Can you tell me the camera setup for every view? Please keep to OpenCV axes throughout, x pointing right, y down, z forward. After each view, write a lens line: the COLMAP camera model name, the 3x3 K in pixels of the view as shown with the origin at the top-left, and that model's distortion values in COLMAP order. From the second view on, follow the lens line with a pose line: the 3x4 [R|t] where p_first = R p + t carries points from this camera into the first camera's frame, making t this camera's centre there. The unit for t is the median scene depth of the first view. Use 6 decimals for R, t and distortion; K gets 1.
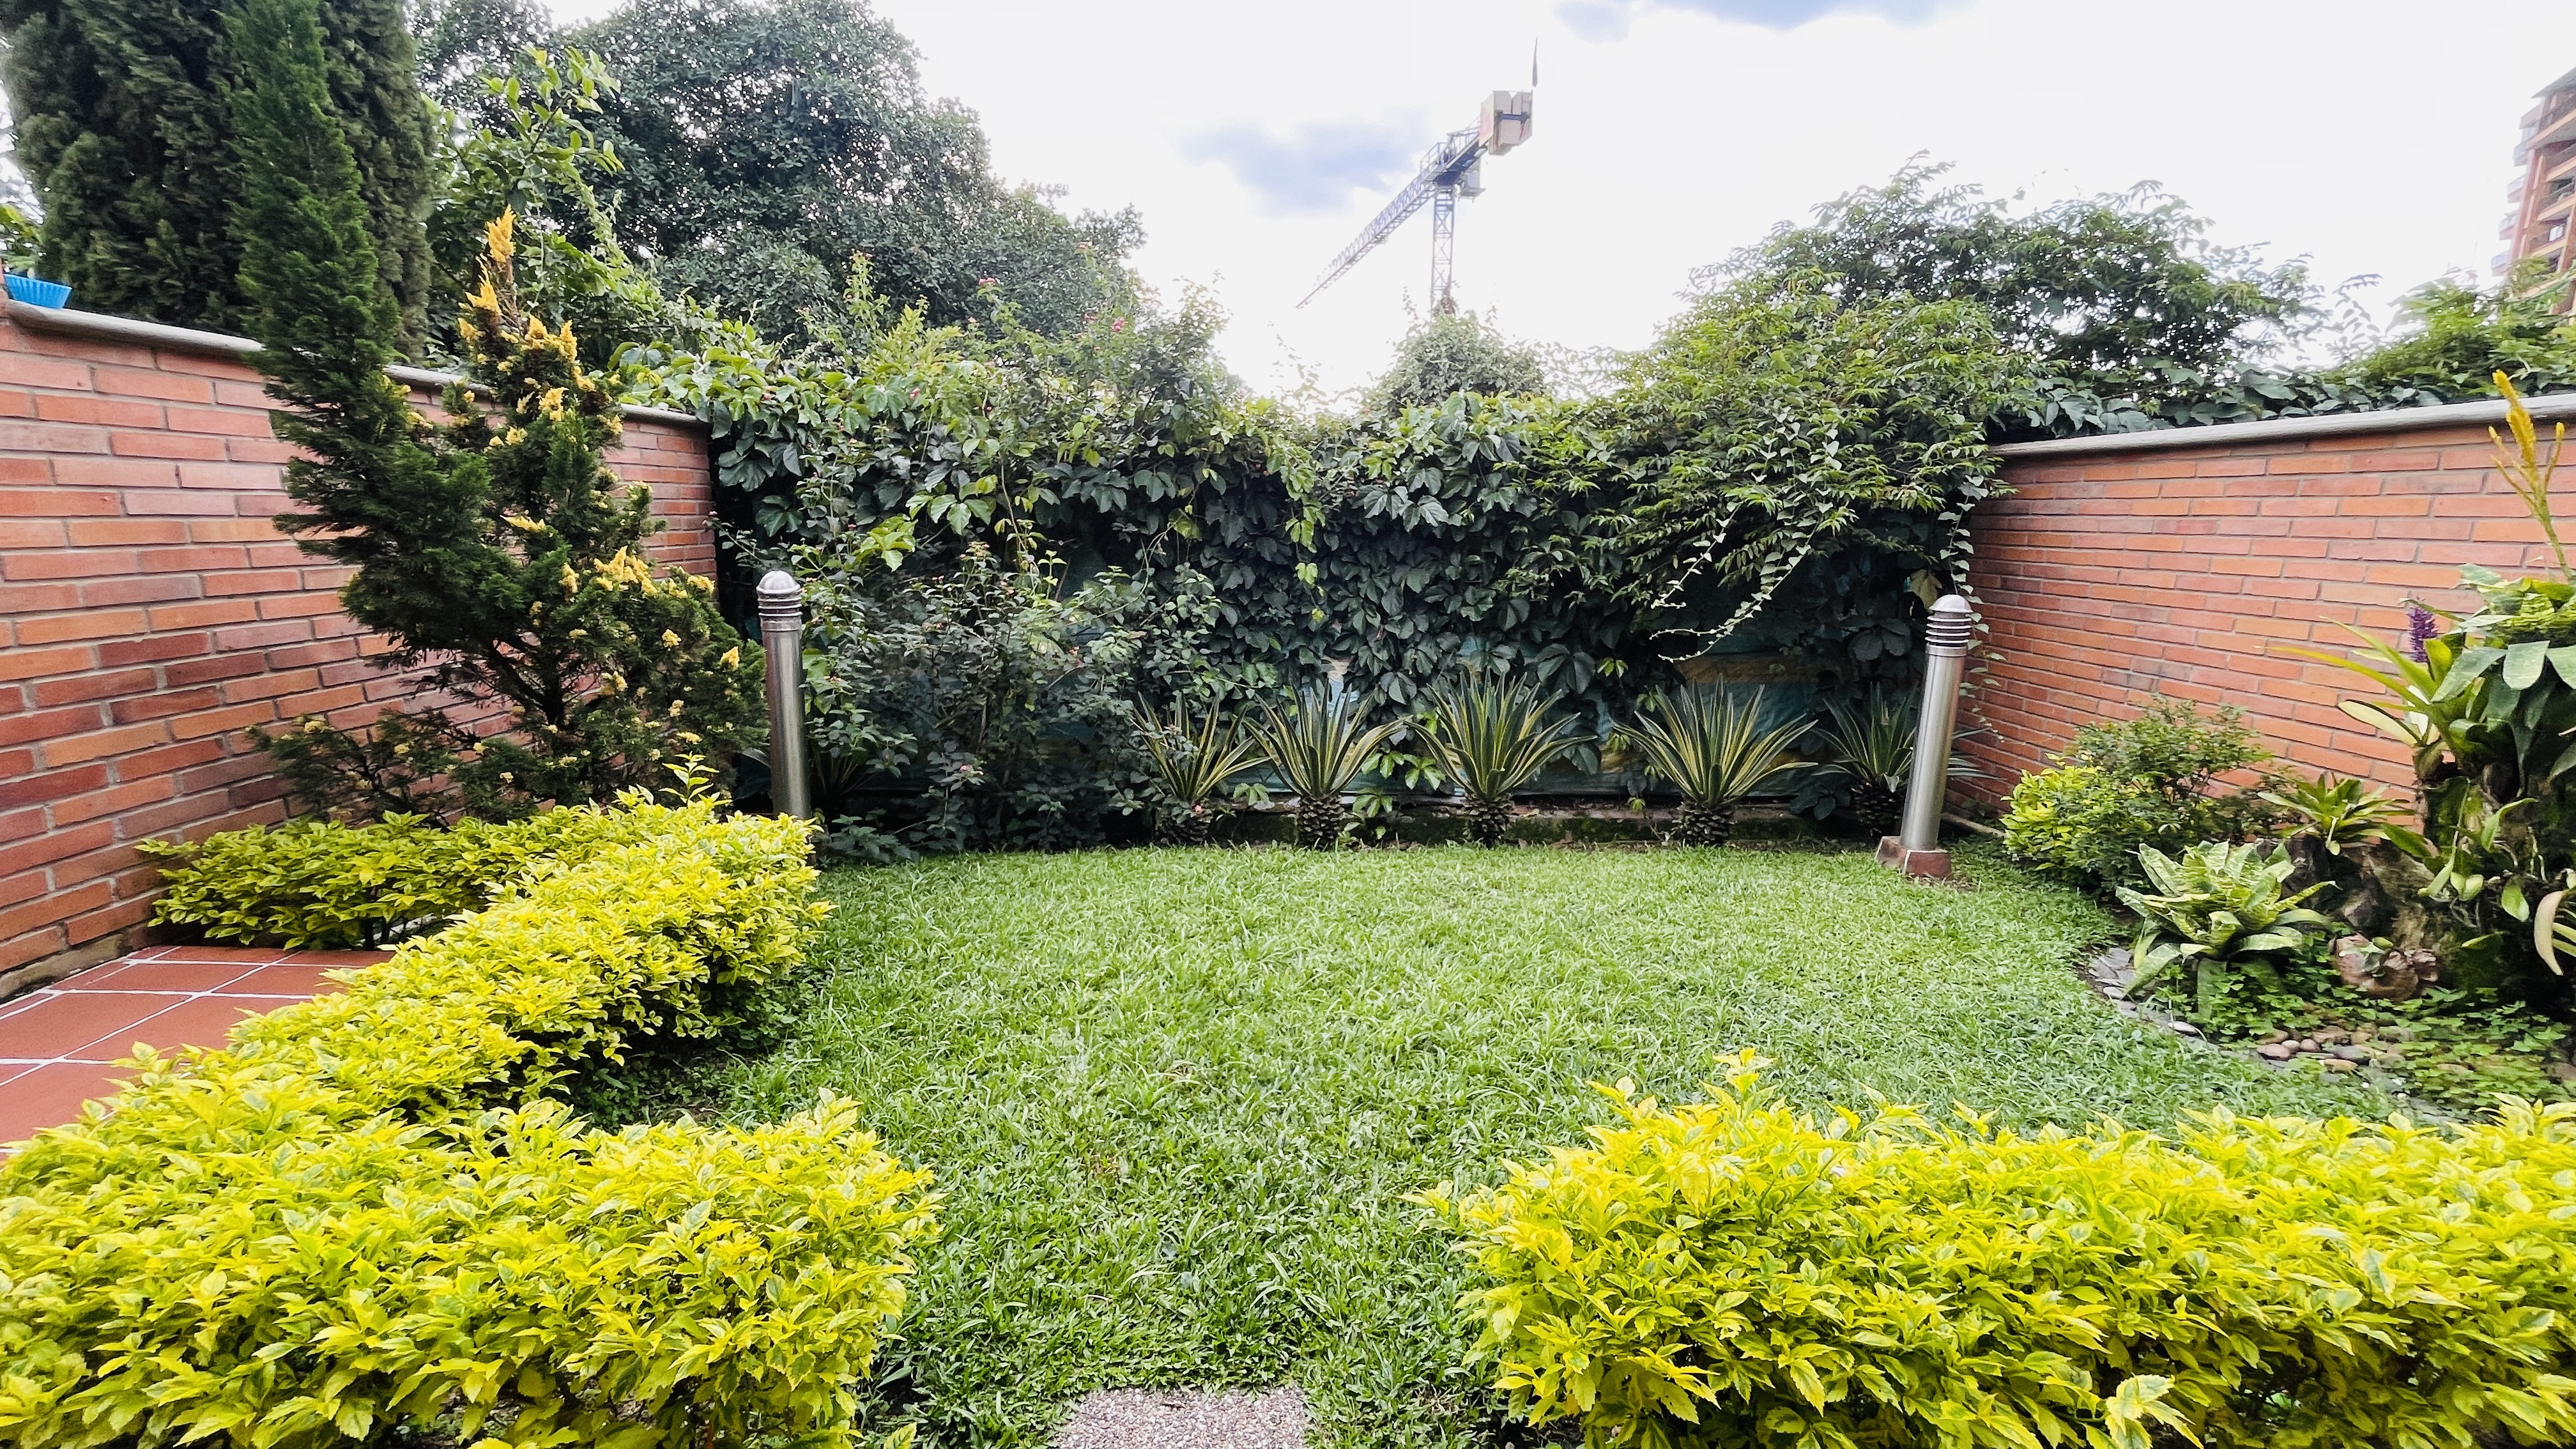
lens RADIAL K [[1056.2, 0, 1295.4], [0, 1056.2, 724.1], [0, 0, 1]] dist [-0.002649, -0.000725]
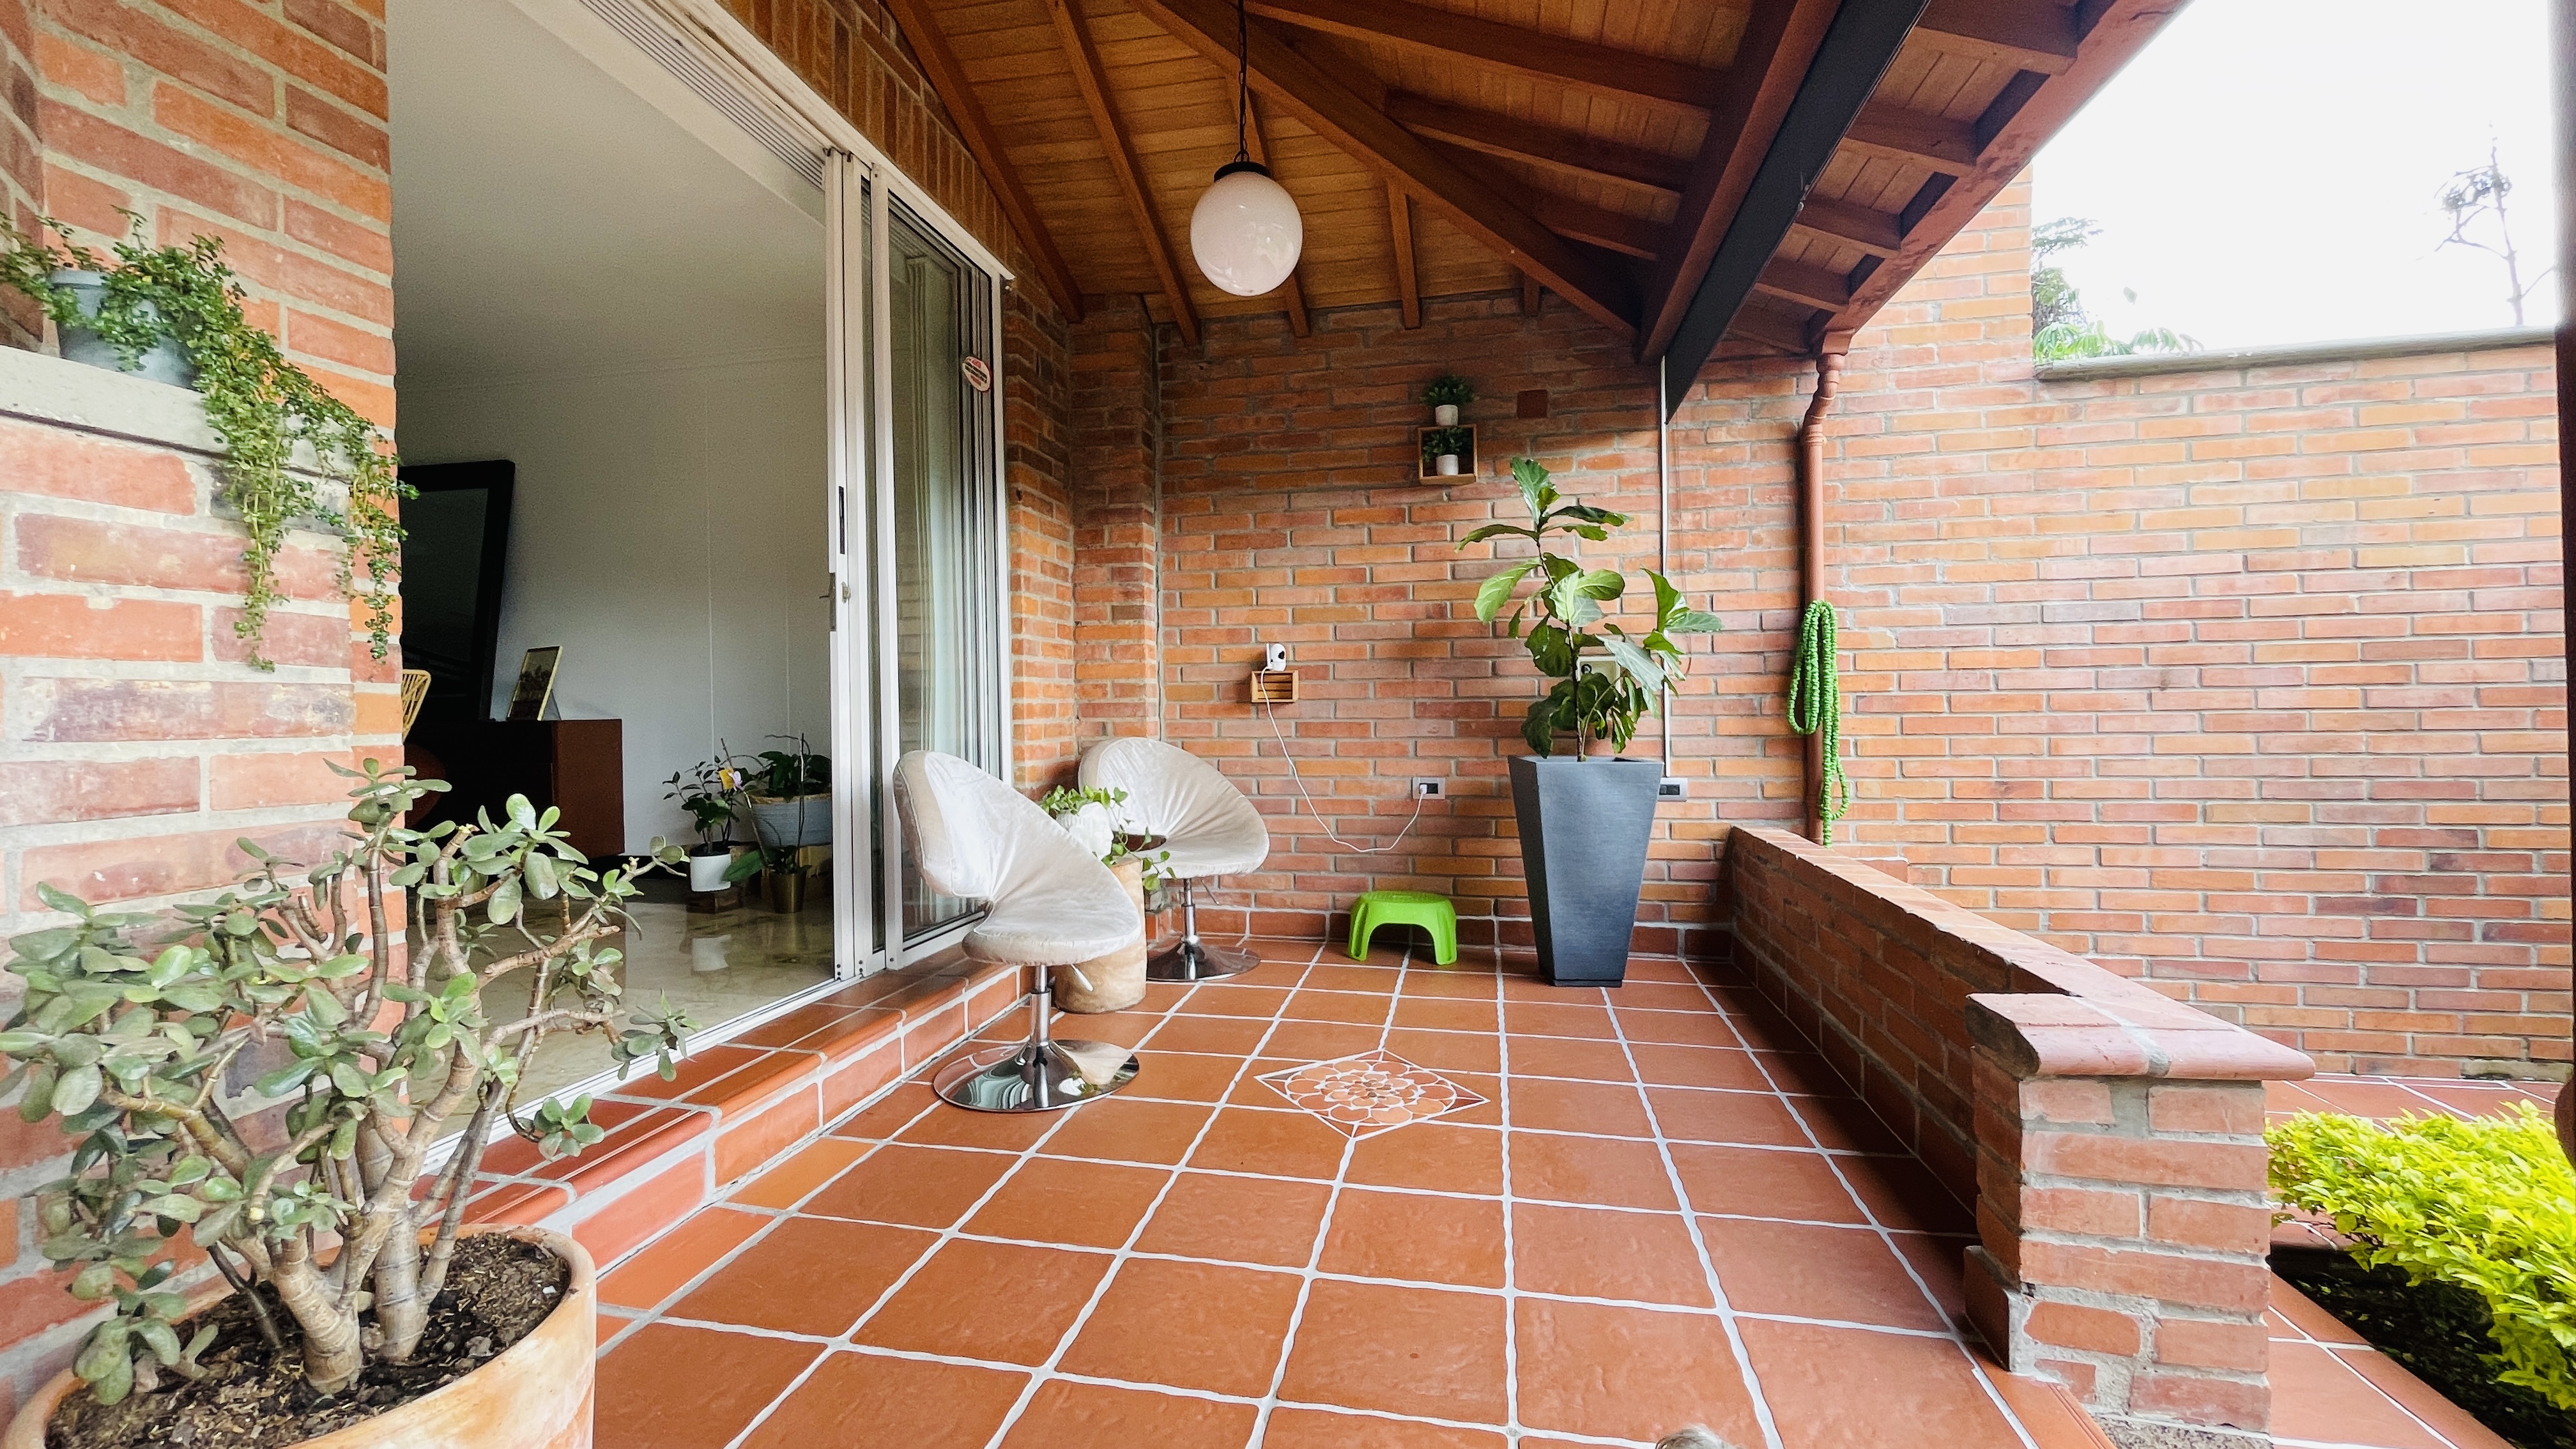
lens RADIAL K [[1056.2, 0, 1287.4], [0, 1056.2, 720.4], [0, 0, 1]] dist [-0.002649, -0.000725]
pose [[-0.218937, -0.002135, -0.975737, 0.830969], [-0.180199, 0.982885, 0.038283, 0.057740], [0.958955, 0.184209, -0.215574, -0.506421]]
